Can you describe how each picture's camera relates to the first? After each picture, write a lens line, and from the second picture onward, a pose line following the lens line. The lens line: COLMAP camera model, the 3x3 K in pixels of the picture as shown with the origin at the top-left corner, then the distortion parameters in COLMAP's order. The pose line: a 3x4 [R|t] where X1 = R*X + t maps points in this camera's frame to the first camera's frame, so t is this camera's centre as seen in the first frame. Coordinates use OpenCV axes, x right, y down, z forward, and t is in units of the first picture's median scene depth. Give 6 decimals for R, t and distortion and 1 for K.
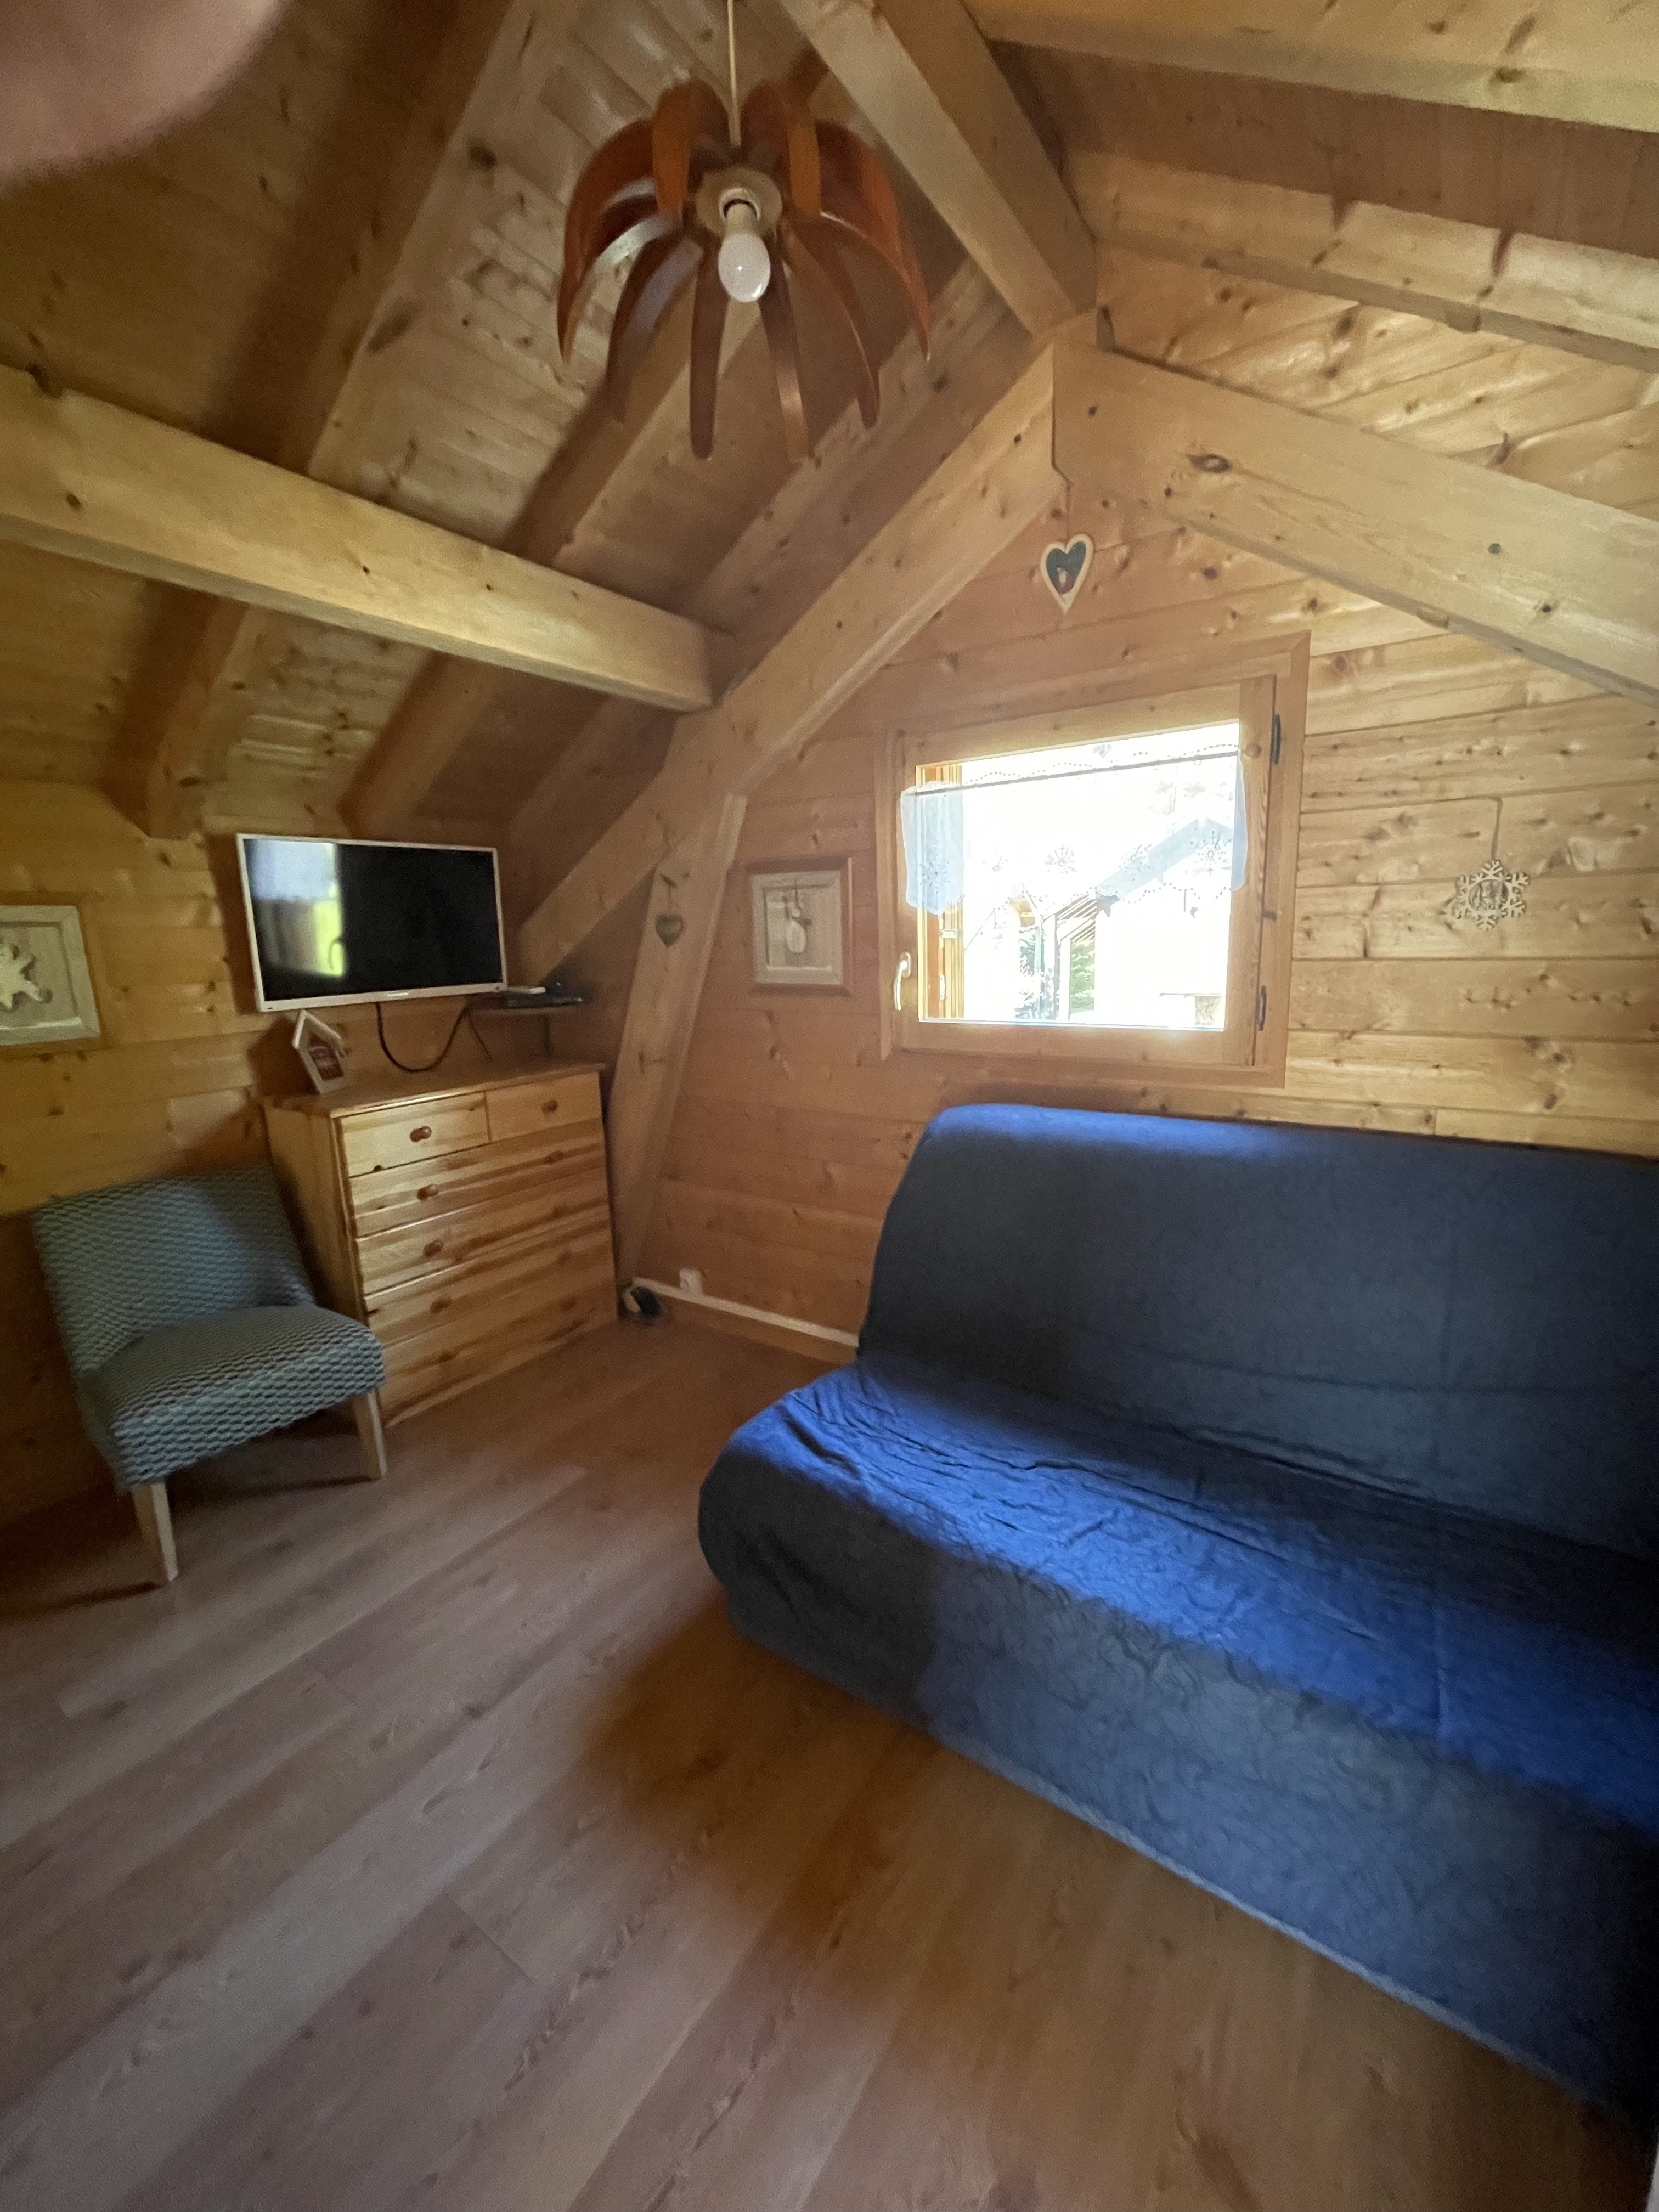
lens RADIAL K [[892.2, 0, 823.4], [0, 892.2, 1093.4], [0, 0, 1]] dist [-0.000991, -0.000329]
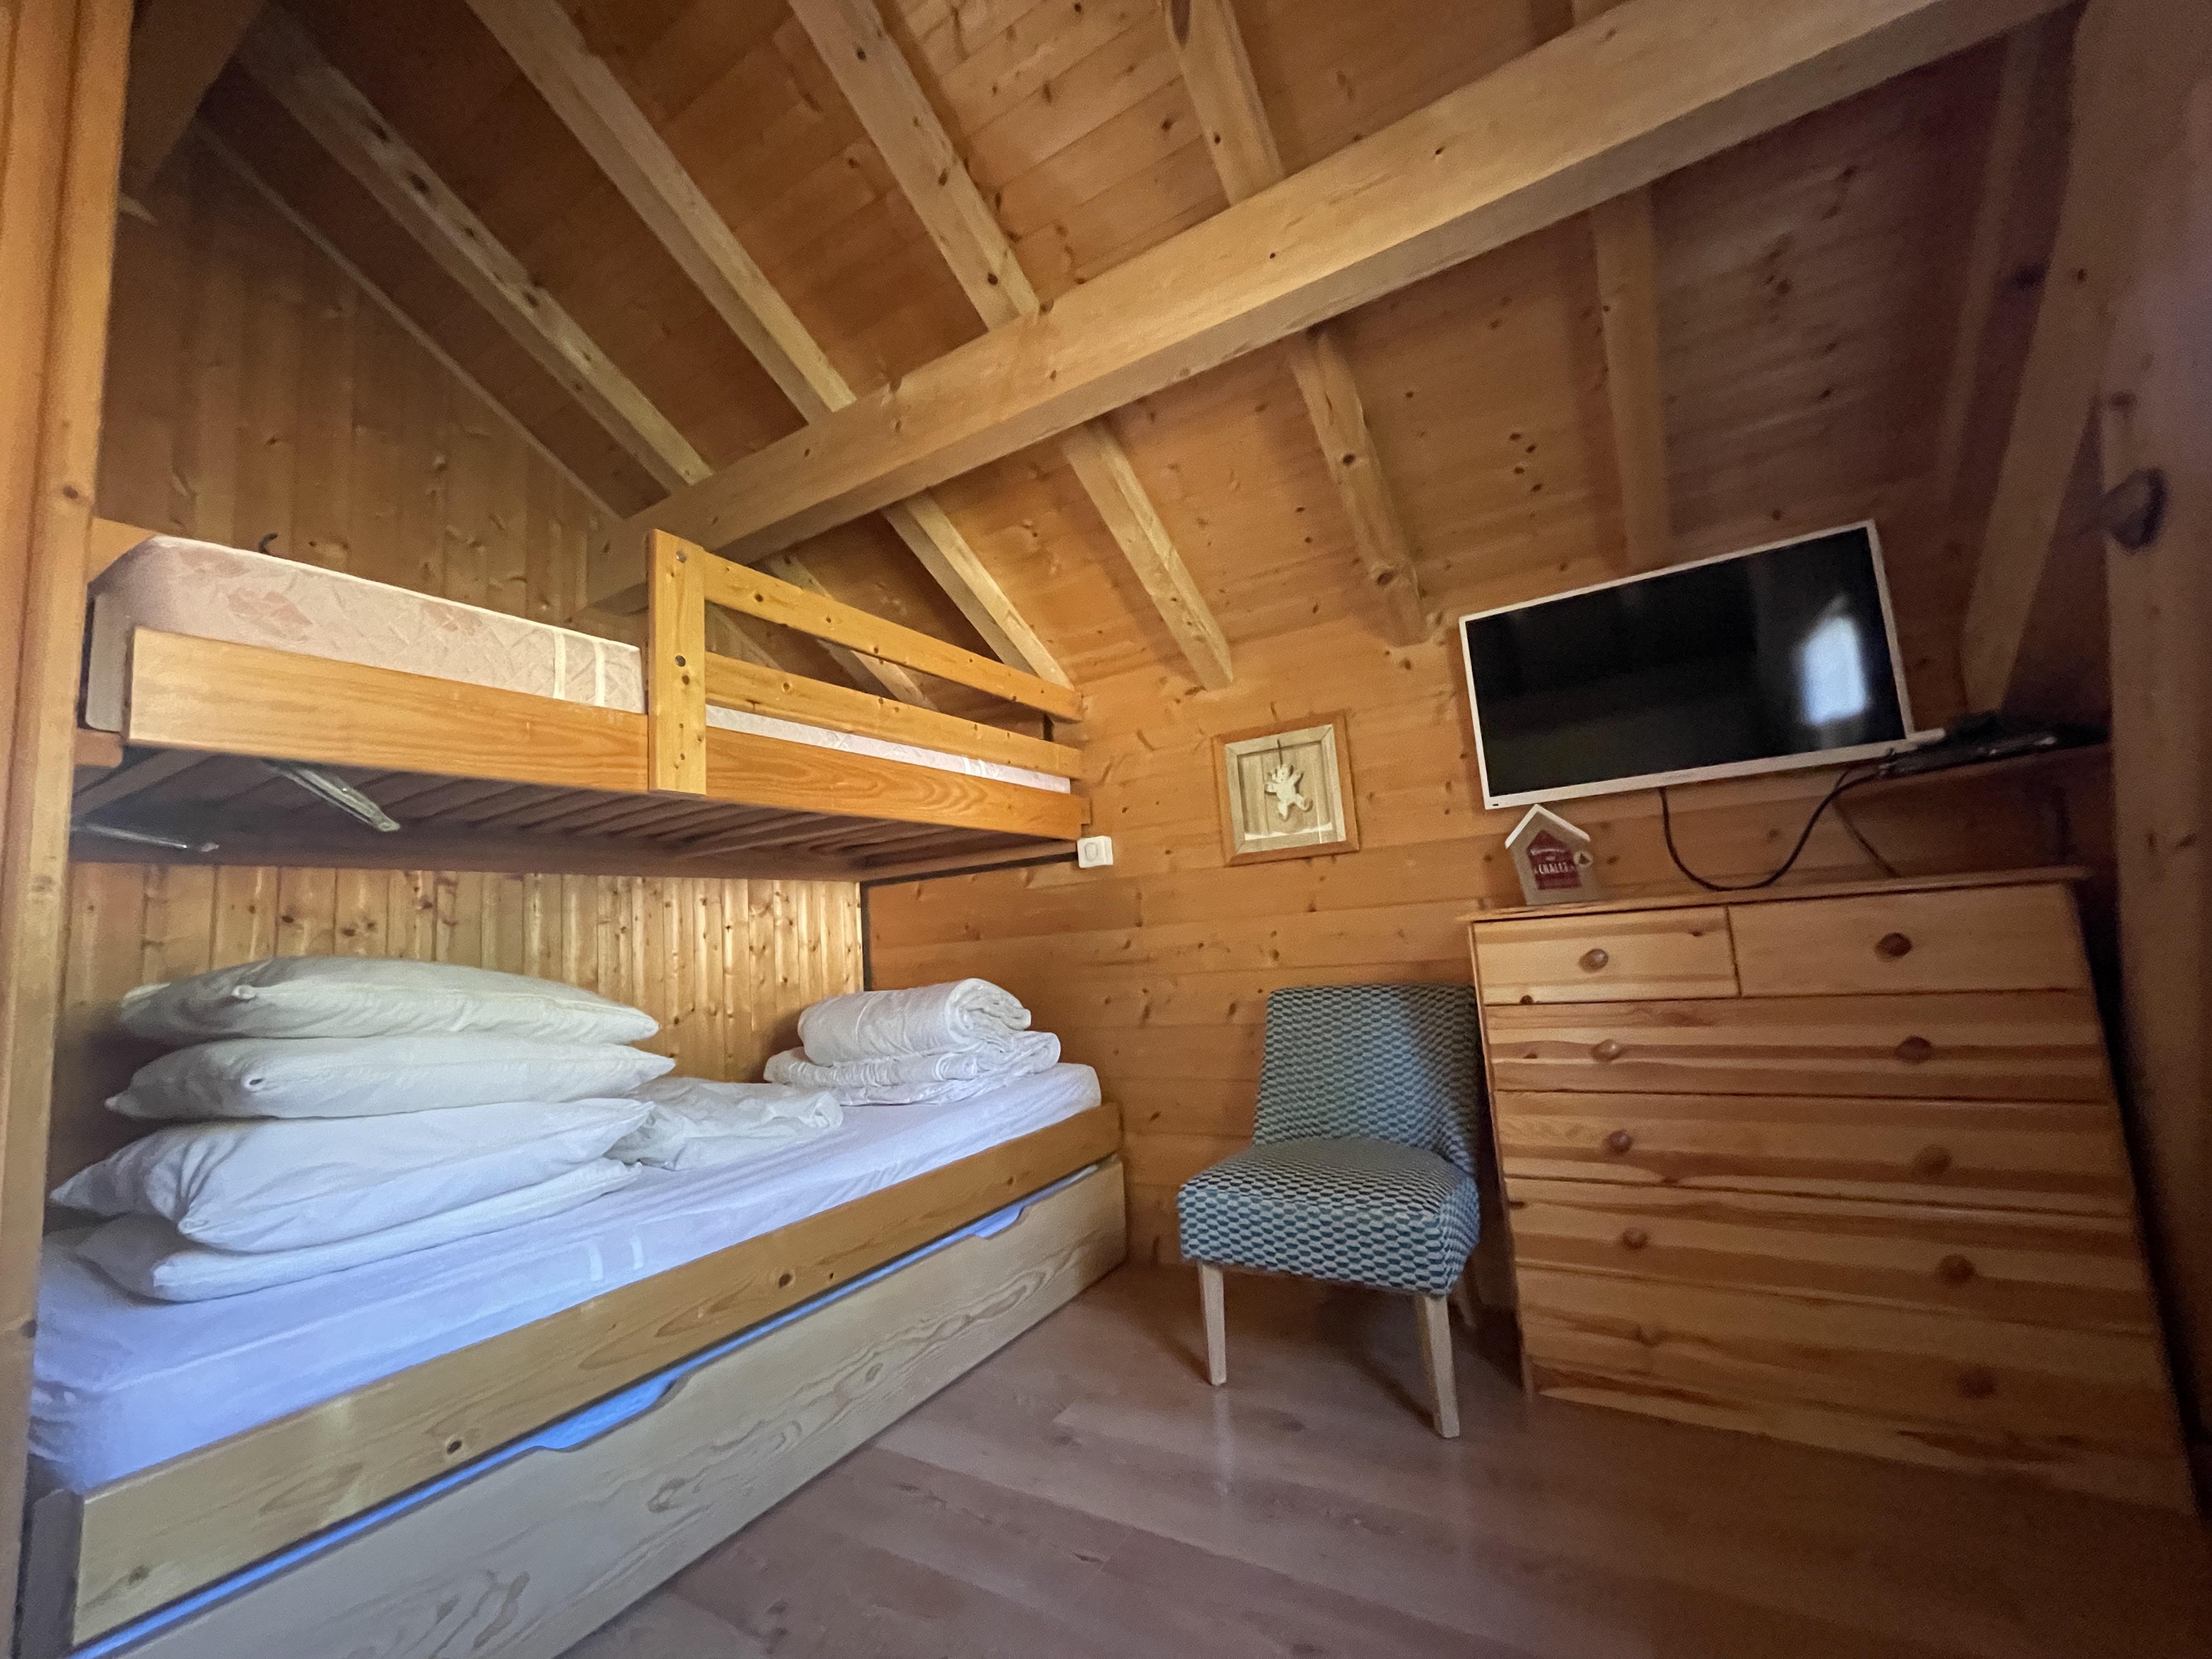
lens RADIAL K [[892.2, 0, 1106.0], [0, 892.2, 829.5], [0, 0, 1]] dist [-0.000991, -0.000329]
pose [[0.067578, -0.096483, -0.993038, 0.197174], [-0.104916, 0.989108, -0.103241, 0.054534], [0.992182, 0.111162, 0.056719, 0.573305]]
